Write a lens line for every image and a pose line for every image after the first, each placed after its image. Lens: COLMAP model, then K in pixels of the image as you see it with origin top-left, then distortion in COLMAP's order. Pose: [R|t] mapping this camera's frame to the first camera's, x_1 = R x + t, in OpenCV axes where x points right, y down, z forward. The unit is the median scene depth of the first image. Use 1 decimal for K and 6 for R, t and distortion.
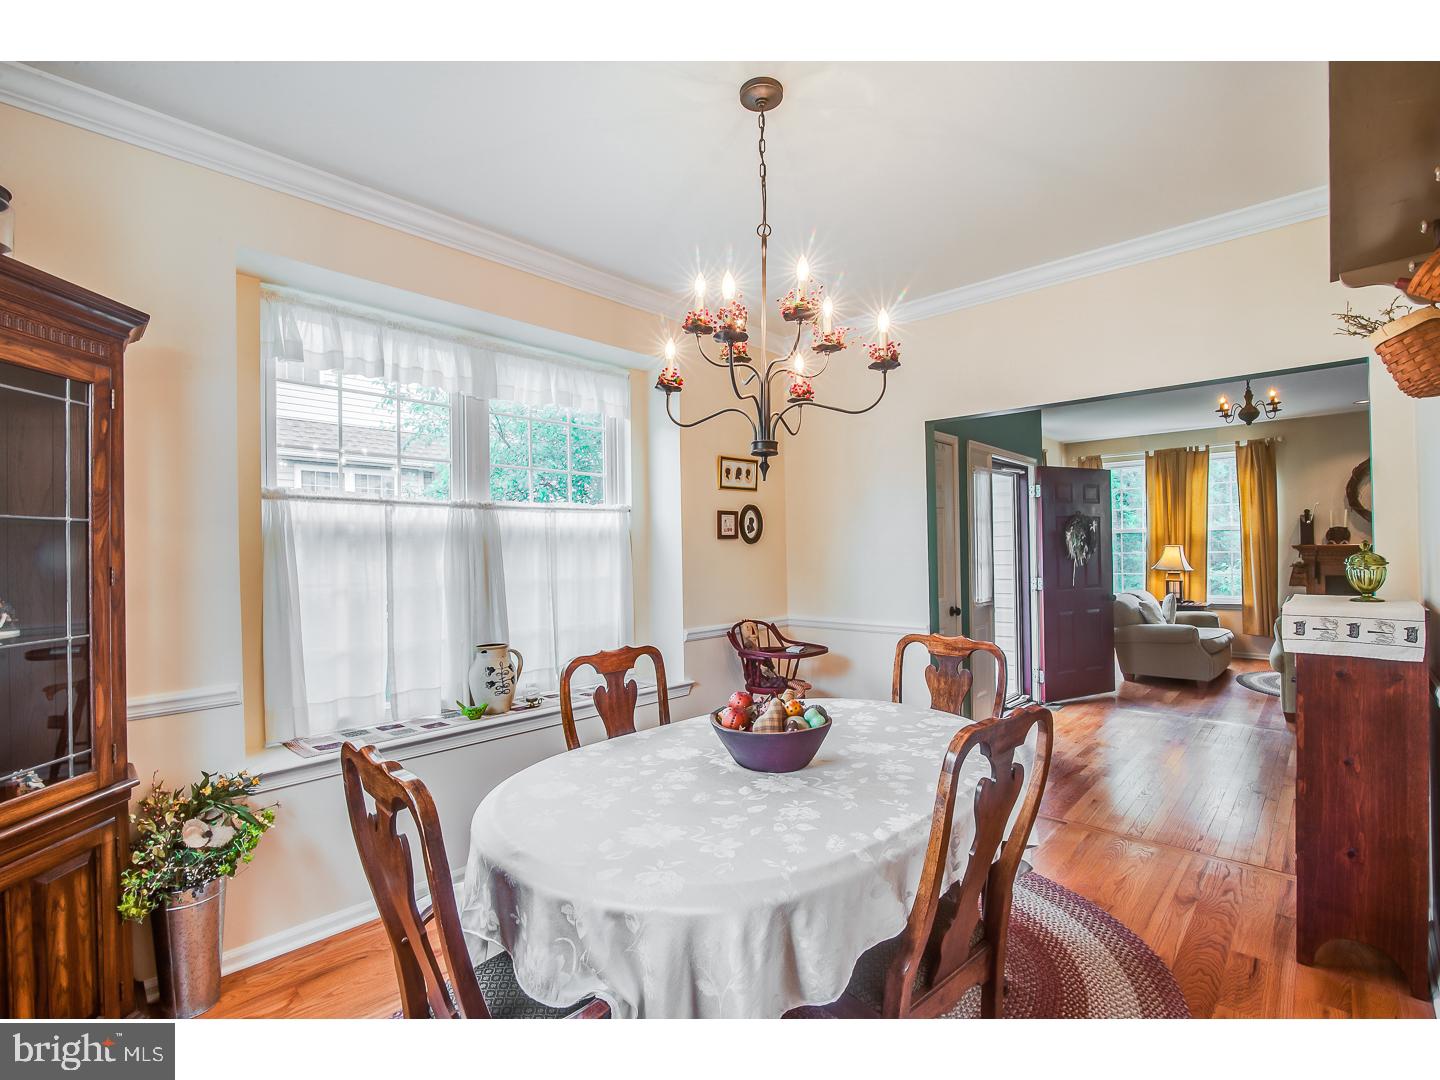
lens RADIAL K [[660.5, 0, 719.0], [0, 660.5, 552.4], [0, 0, 1]] dist [-0.016166, -0.000103]
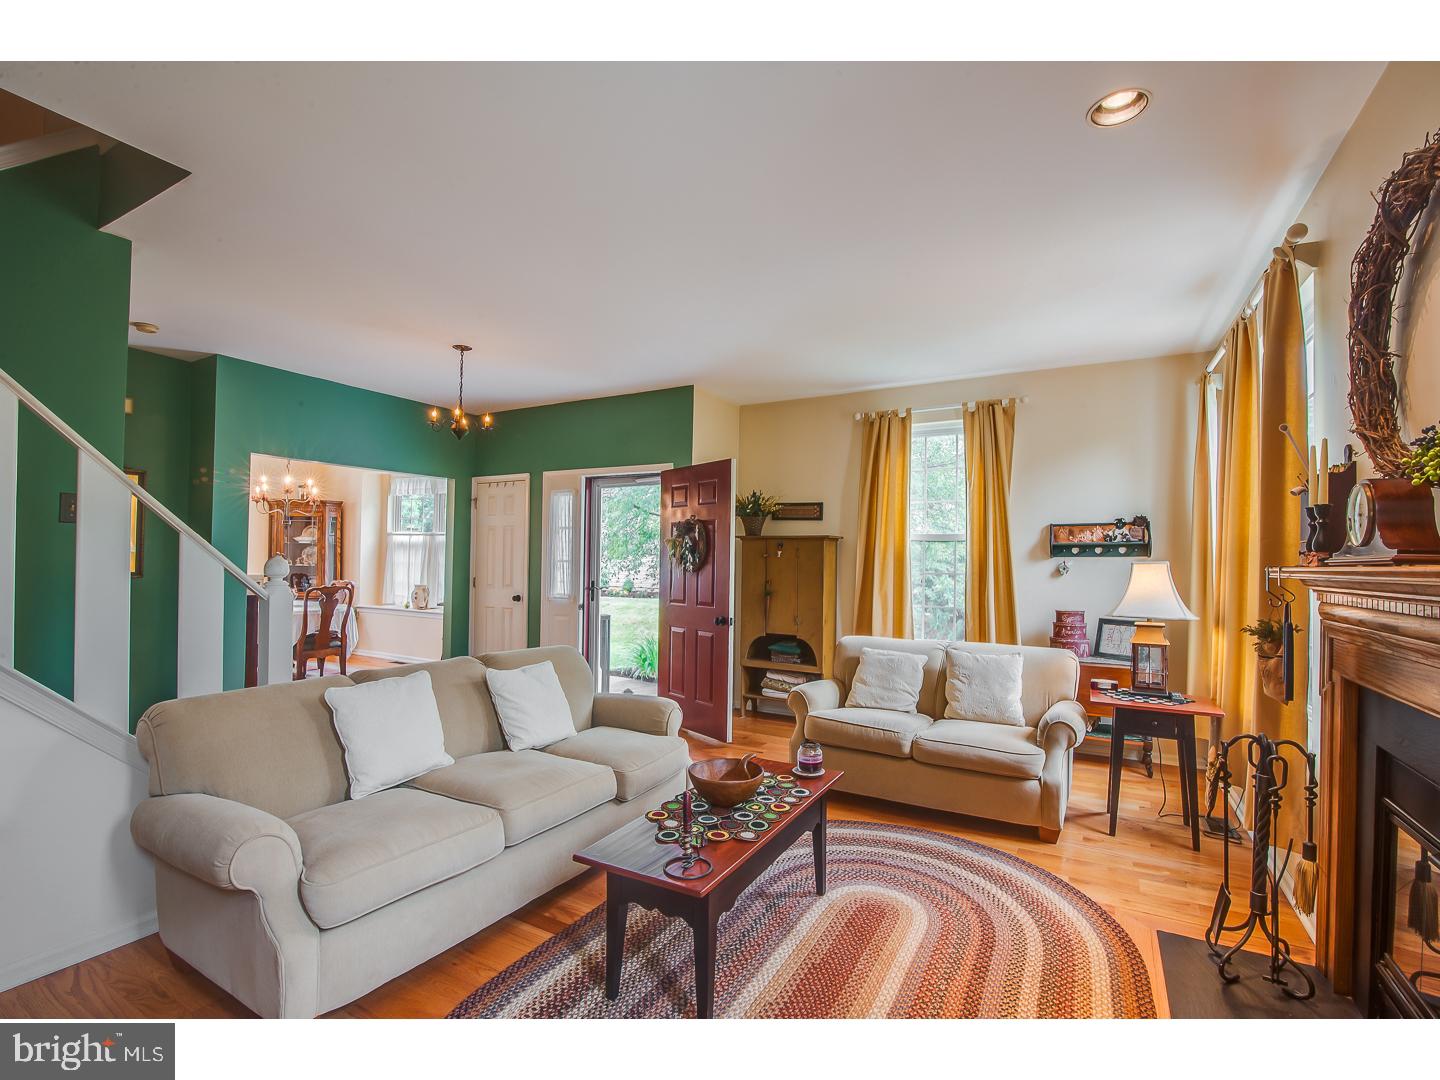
lens RADIAL K [[660.5, 0, 716.7], [0, 660.5, 534.5], [0, 0, 1]] dist [-0.016166, -0.000103]
pose [[0.237292, -0.016734, -0.971294, 1.427708], [-0.018738, 0.999587, -0.021799, -0.018889], [0.971258, 0.023372, 0.236880, 0.838633]]
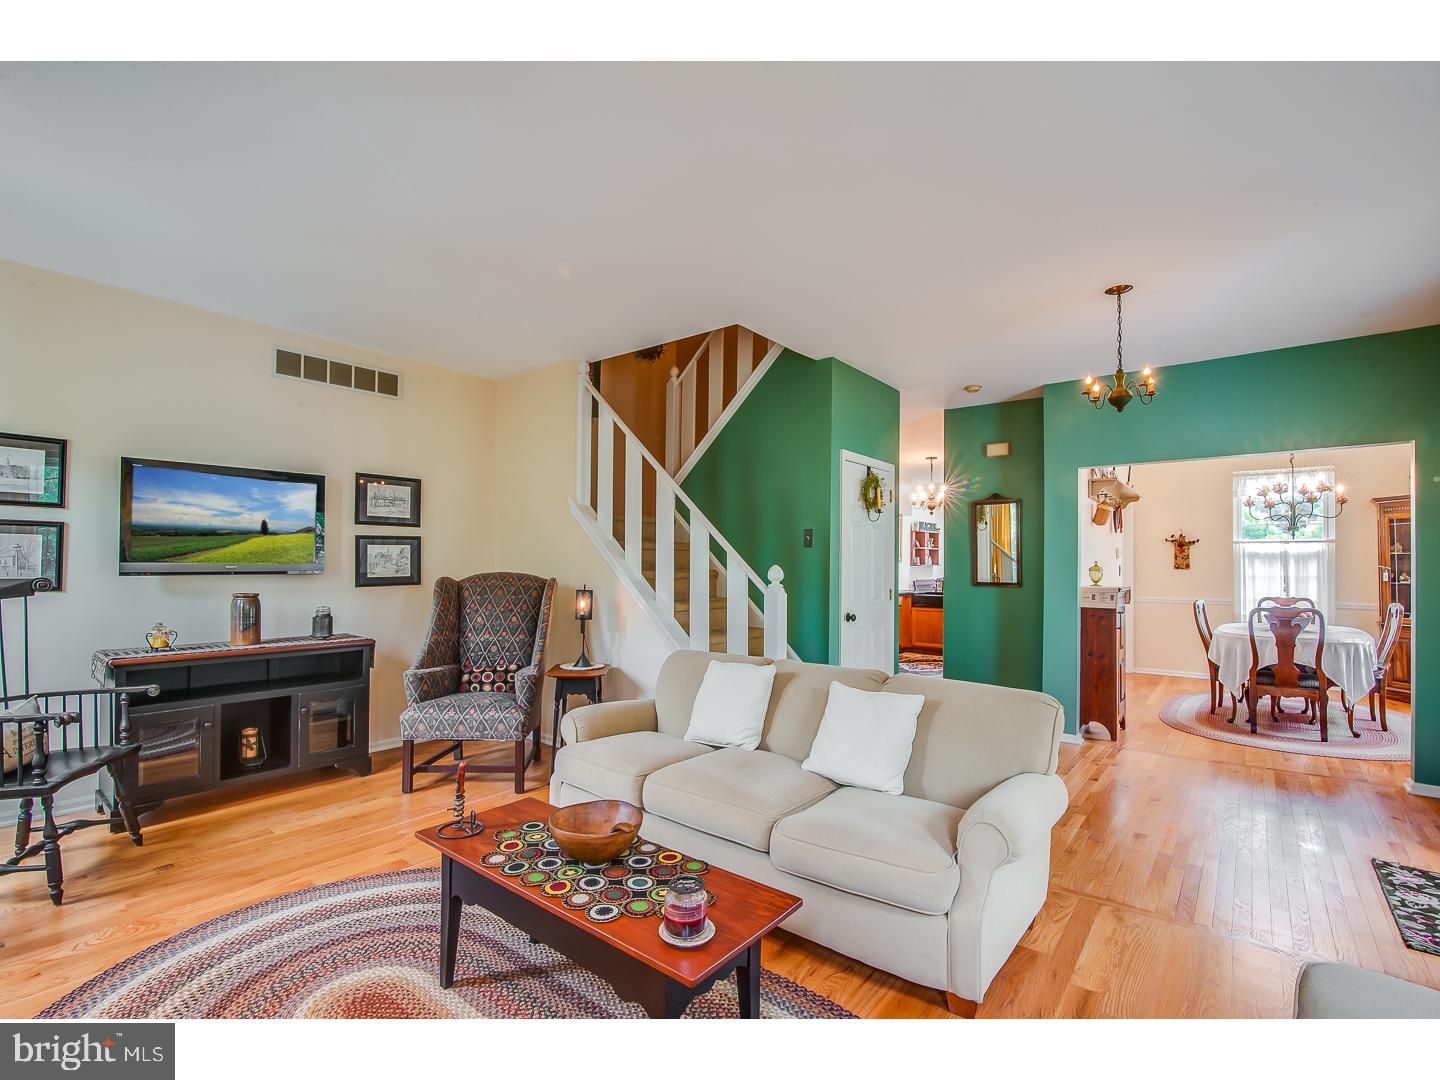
lens RADIAL K [[660.5, 0, 725.8], [0, 660.5, 548.8], [0, 0, 1]] dist [-0.016166, -0.000103]
pose [[-0.996172, 0.007092, -0.087130, 0.998197], [0.008730, 0.999792, -0.018428, -0.011868], [0.086981, -0.019119, -0.996027, 1.280210]]
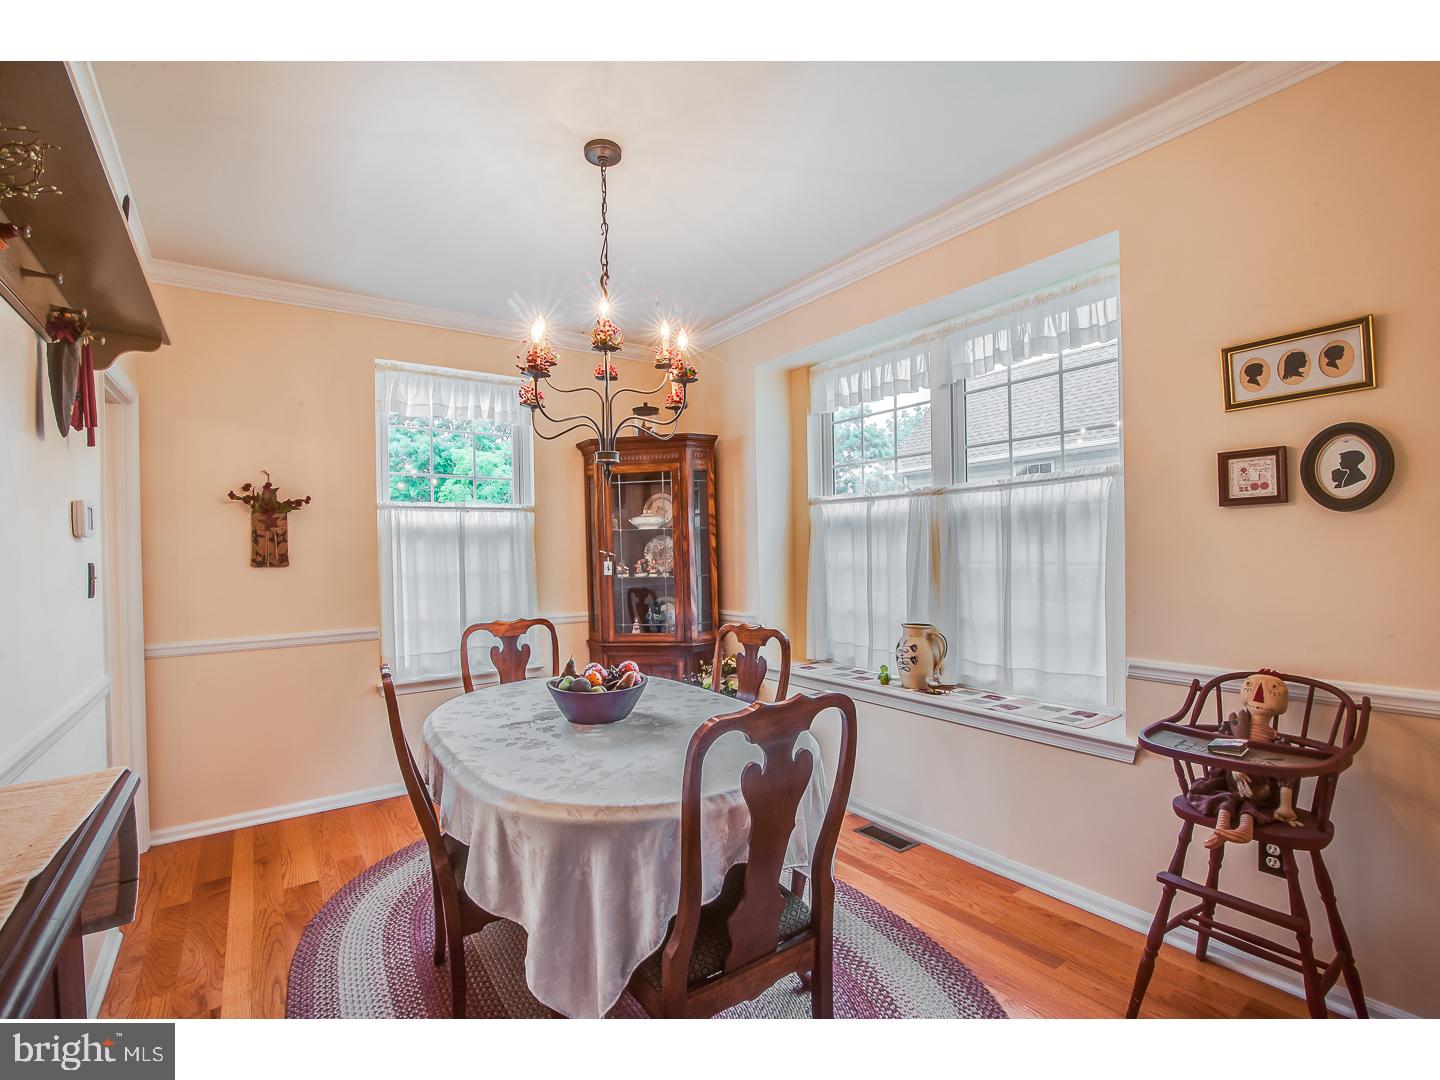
lens RADIAL K [[660.5, 0, 722.5], [0, 660.5, 554.0], [0, 0, 1]] dist [-0.016166, -0.000103]
pose [[-0.194567, 0.026961, -0.980519, 0.407548], [0.021509, 0.999499, 0.023215, -0.002295], [0.980653, -0.016573, -0.195049, 0.488114]]
